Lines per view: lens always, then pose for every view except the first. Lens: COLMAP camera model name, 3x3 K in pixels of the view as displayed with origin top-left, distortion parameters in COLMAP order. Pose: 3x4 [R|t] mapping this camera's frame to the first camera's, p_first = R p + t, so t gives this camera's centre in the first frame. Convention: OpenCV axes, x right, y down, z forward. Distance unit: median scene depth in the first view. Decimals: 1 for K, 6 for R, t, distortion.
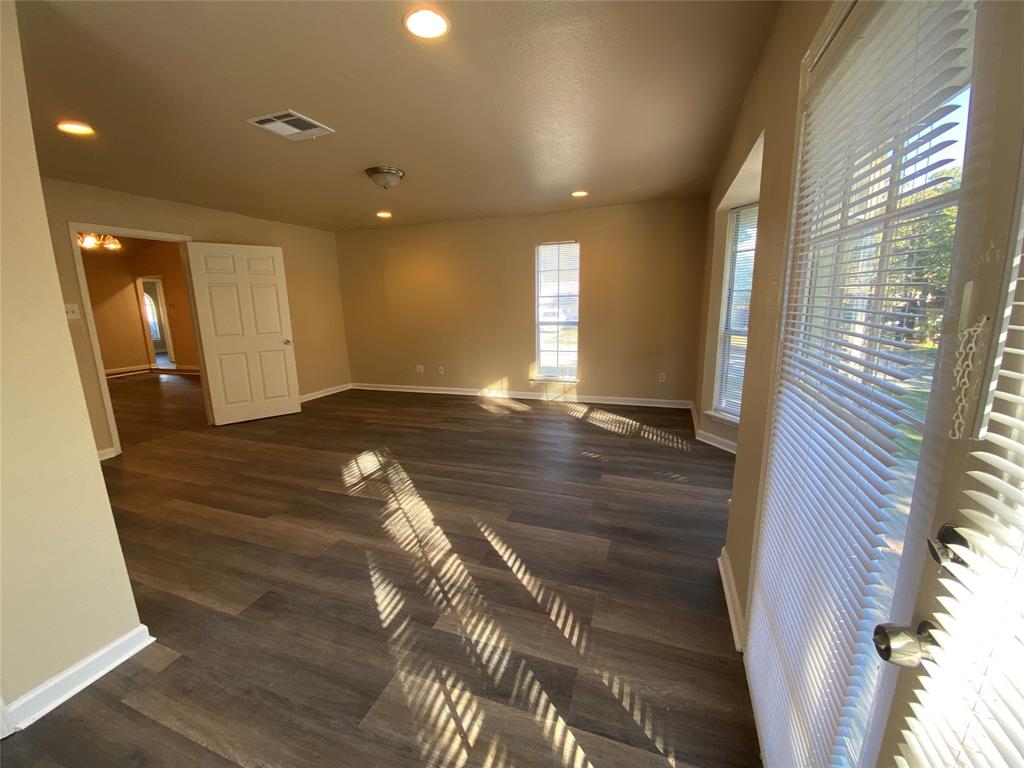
lens RADIAL K [[413.6, 0, 510.7], [0, 413.6, 386.4], [0, 0, 1]] dist [0.000977, -0.012202]
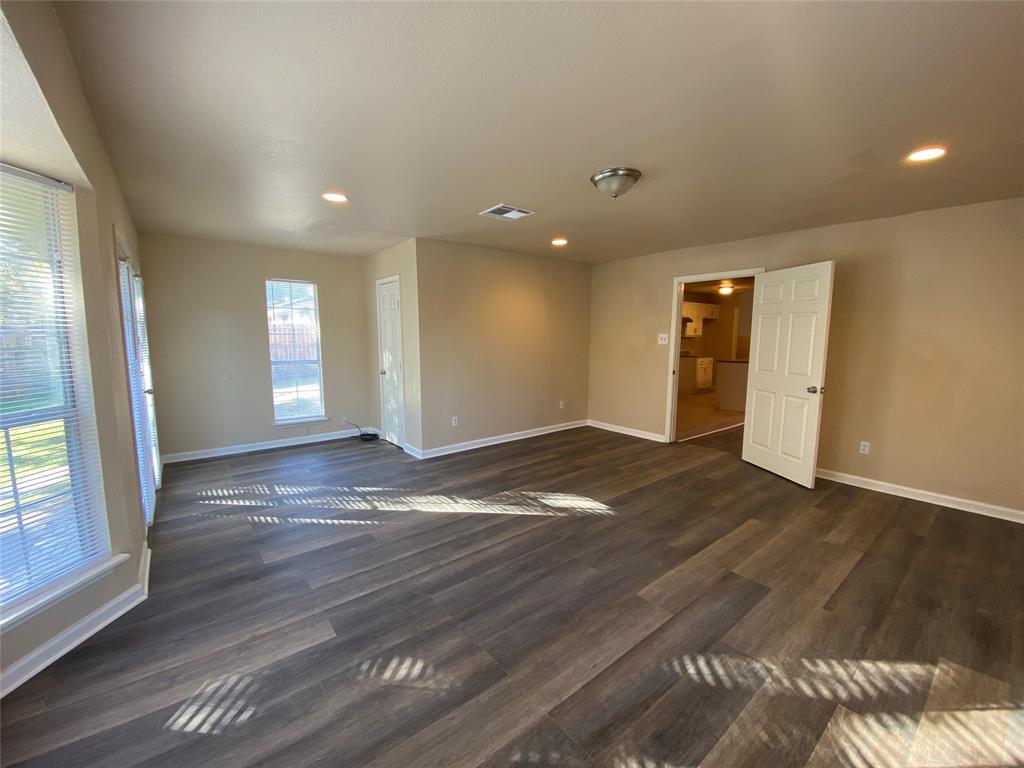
lens RADIAL K [[413.6, 0, 516.7], [0, 413.6, 381.3], [0, 0, 1]] dist [0.000977, -0.012202]
pose [[-0.522203, 0.108852, -0.845846, 0.463946], [-0.173085, 0.957651, 0.230099, -0.264586], [0.835072, 0.266561, -0.481248, 1.209897]]
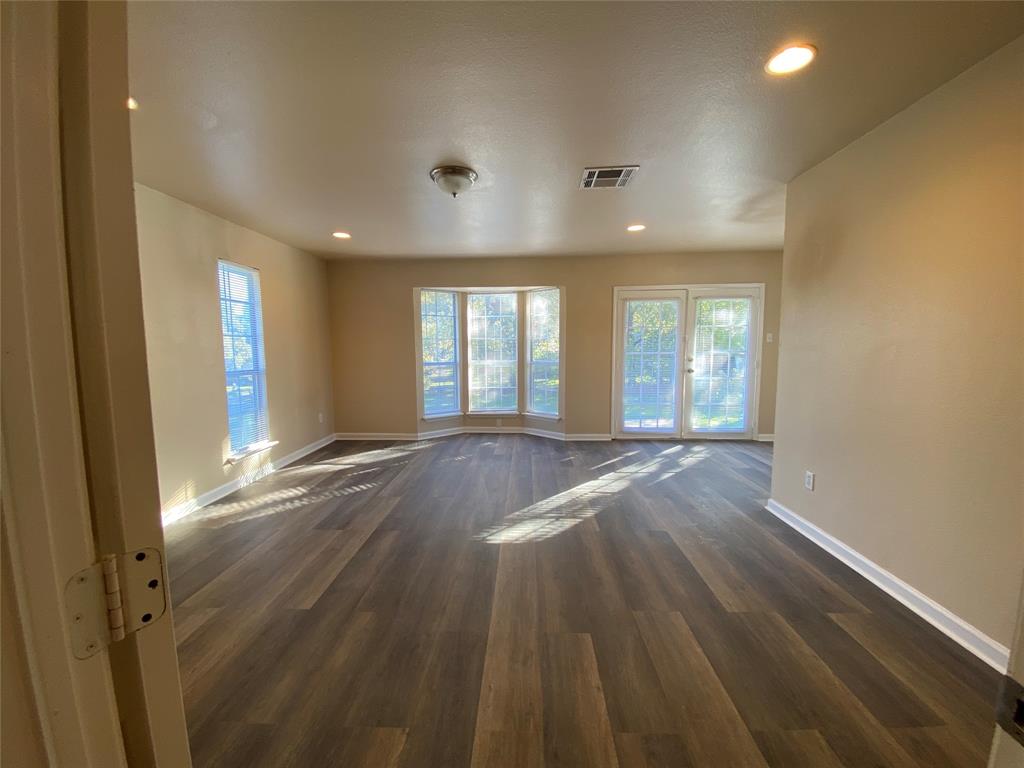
lens RADIAL K [[413.6, 0, 512.9], [0, 413.6, 381.9], [0, 0, 1]] dist [0.000977, -0.012202]
pose [[-0.289367, -0.069008, 0.954728, -1.033339], [0.219499, 0.966037, 0.136353, -0.195612], [-0.931712, 0.249018, -0.264392, 1.096680]]
